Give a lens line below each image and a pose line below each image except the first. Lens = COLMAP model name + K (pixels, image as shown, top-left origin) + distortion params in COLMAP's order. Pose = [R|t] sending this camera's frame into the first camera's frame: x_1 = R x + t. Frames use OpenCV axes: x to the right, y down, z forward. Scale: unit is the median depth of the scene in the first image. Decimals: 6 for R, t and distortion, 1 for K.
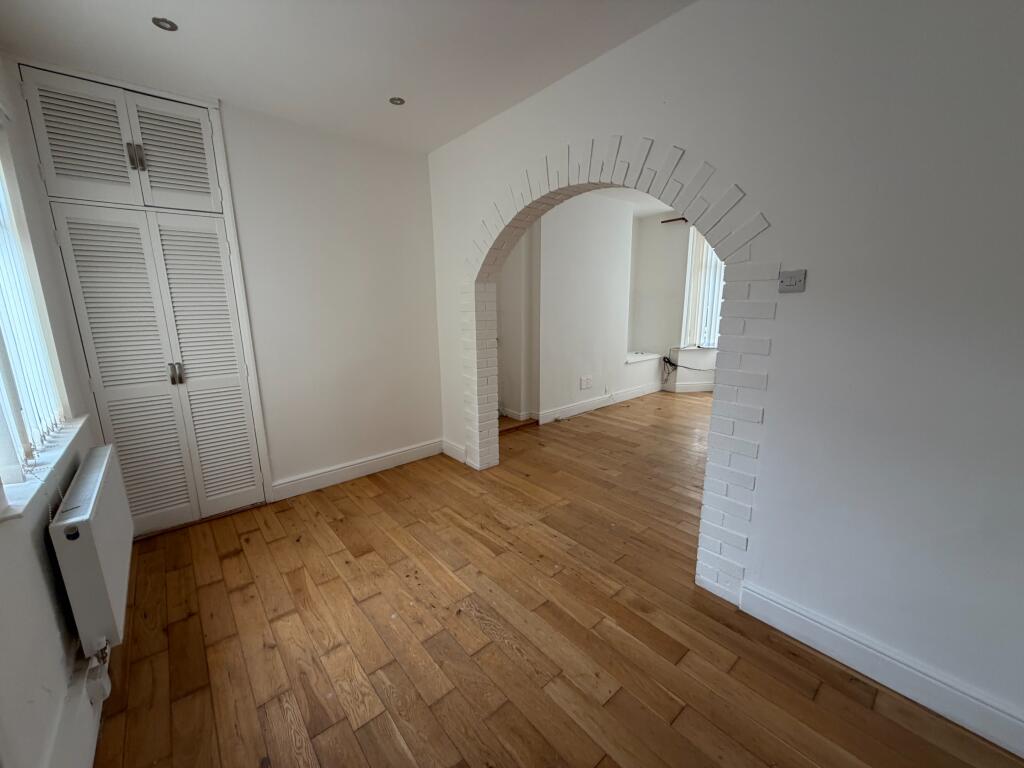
lens RADIAL K [[405.5, 0, 516.4], [0, 405.5, 384.6], [0, 0, 1]] dist [0.003358, 0.000074]
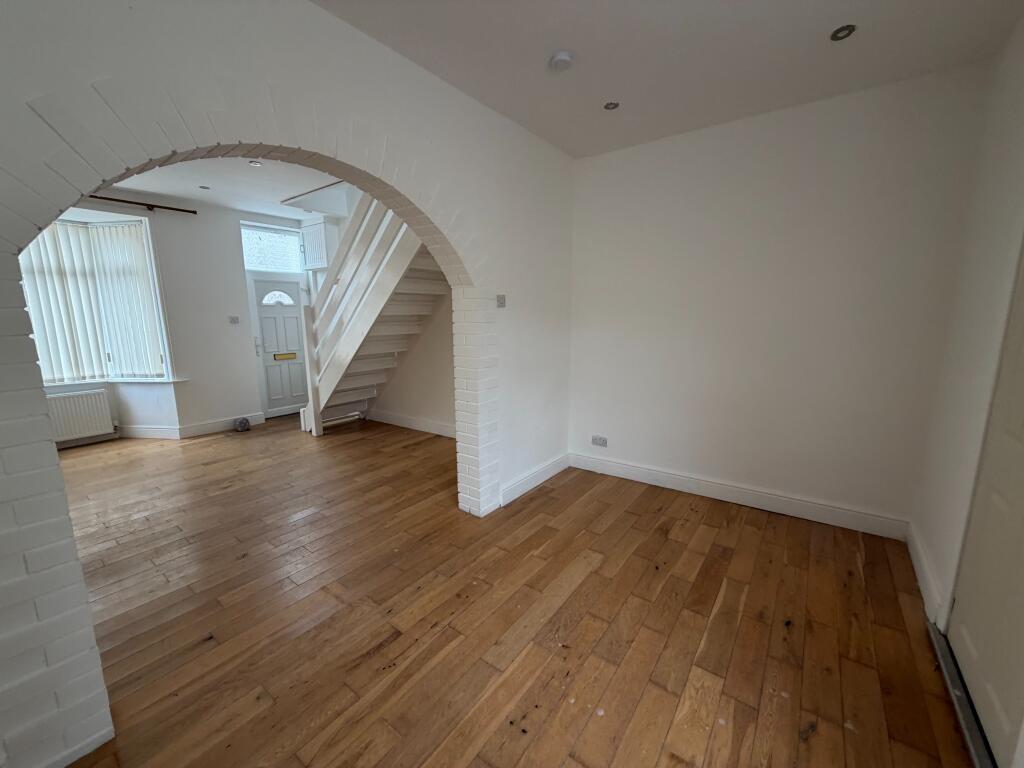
lens RADIAL K [[405.5, 0, 516.9], [0, 405.5, 383.7], [0, 0, 1]] dist [0.003358, 0.000074]
pose [[-0.213309, -0.151053, 0.965237, -0.916338], [0.208929, 0.958067, 0.196103, -0.194292], [-0.954384, 0.243497, -0.172805, 1.145912]]
